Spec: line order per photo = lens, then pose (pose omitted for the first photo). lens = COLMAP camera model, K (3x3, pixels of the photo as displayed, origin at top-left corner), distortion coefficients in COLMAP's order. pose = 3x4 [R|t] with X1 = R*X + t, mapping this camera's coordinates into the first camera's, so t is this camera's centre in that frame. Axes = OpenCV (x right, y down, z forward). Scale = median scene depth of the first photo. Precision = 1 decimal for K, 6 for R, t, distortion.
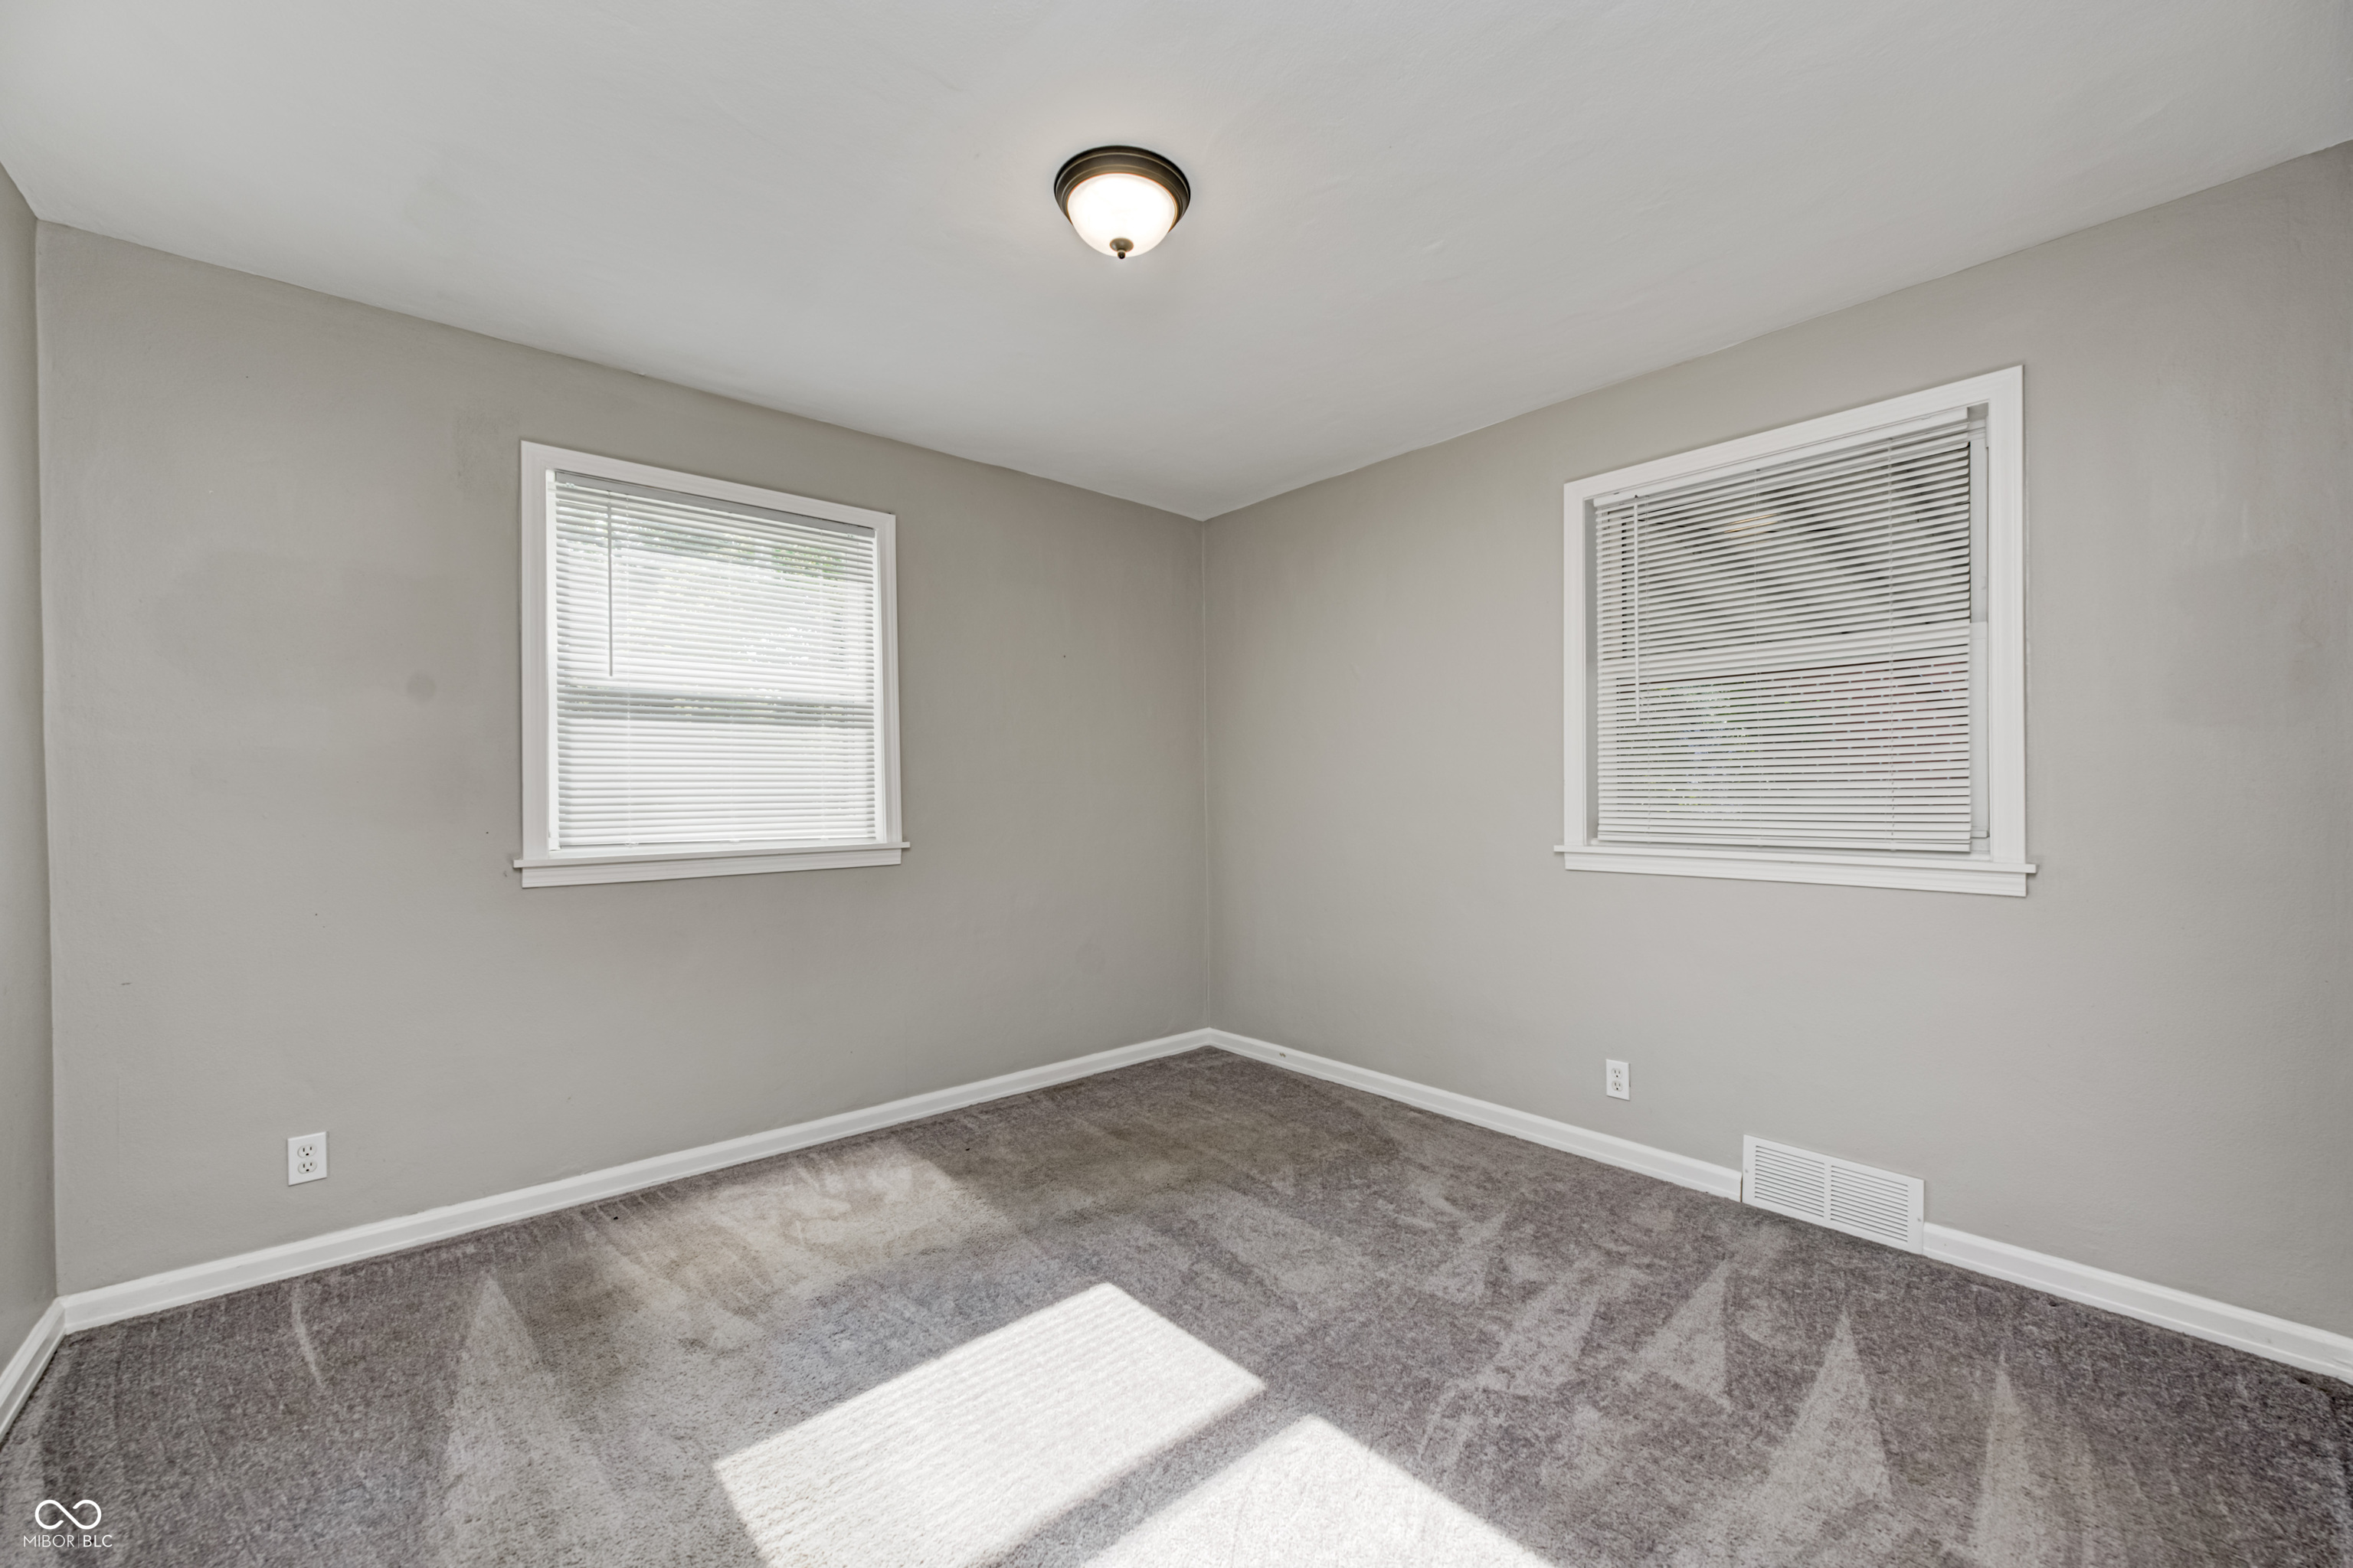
lens RADIAL K [[926.2, 0, 1176.5], [0, 926.2, 784.0], [0, 0, 1]] dist [-0.000273, 0.000015]
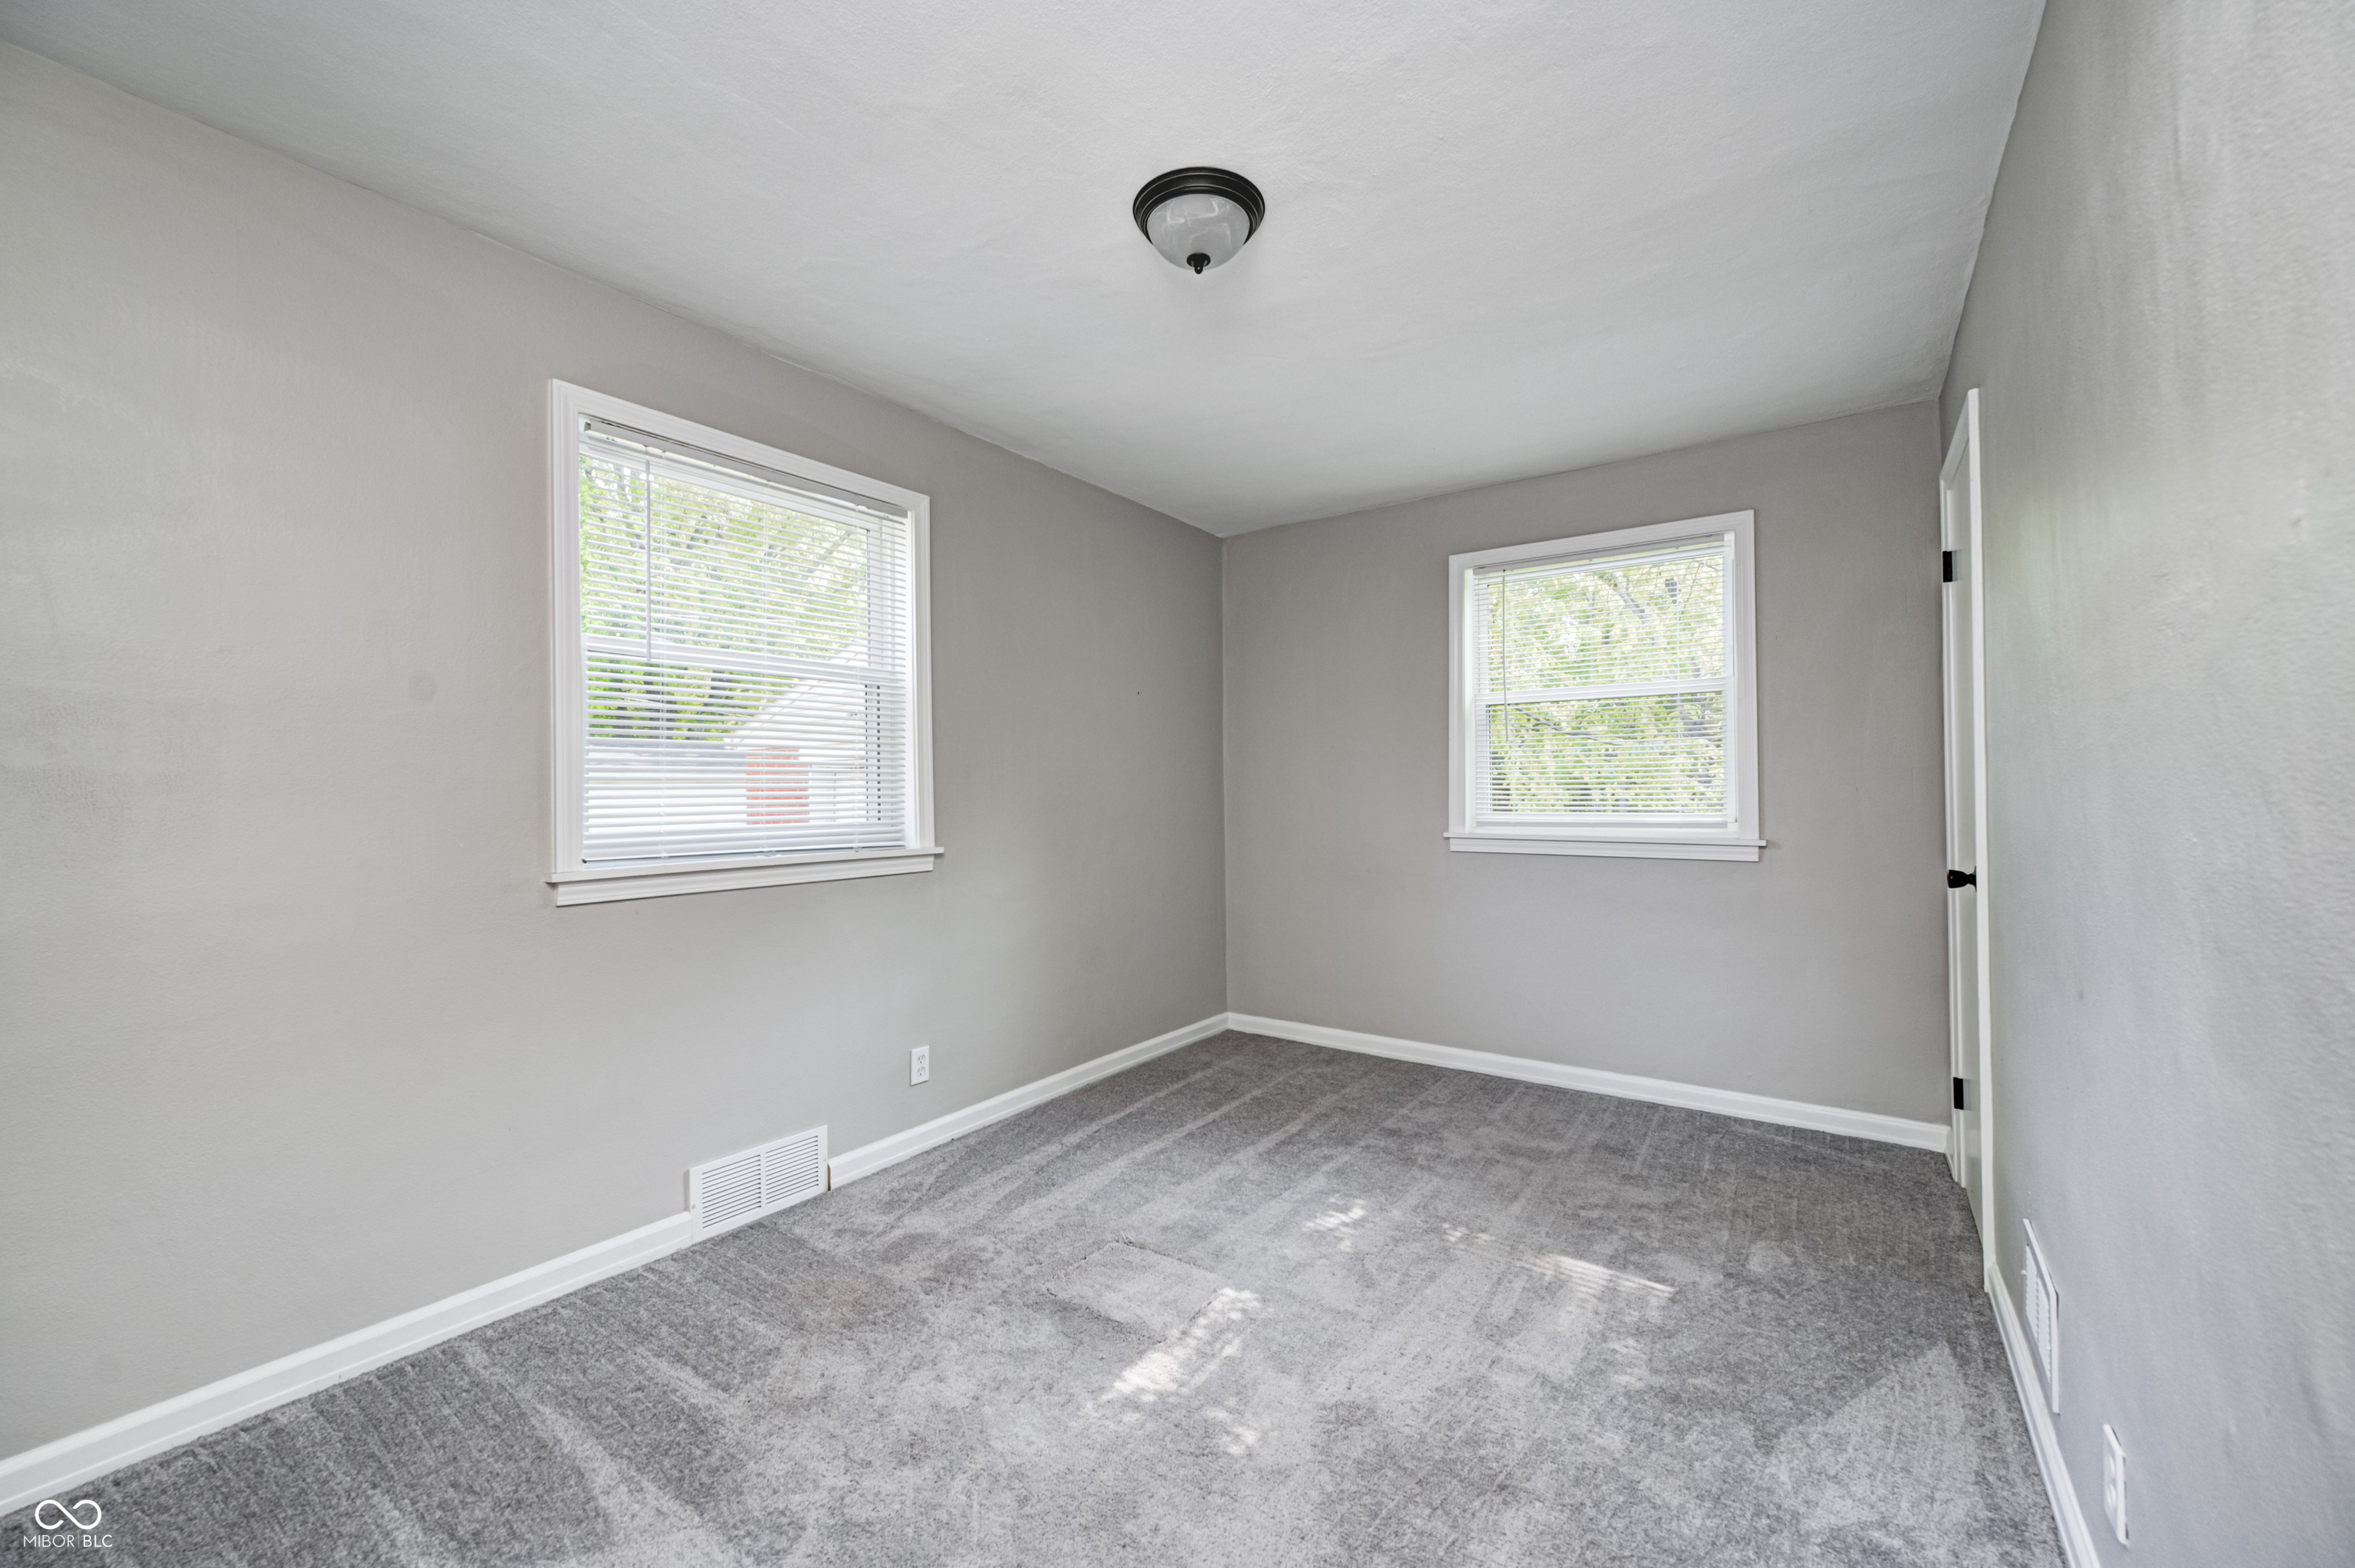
lens RADIAL K [[926.8, 0, 1177.5], [0, 926.8, 784.0], [0, 0, 1]] dist [-0.000273, 0.000015]
pose [[0.956772, -0.005487, 0.290787, -0.346555], [0.003761, 0.999972, 0.006495, -0.002119], [-0.290814, -0.005120, 0.956766, 0.021523]]
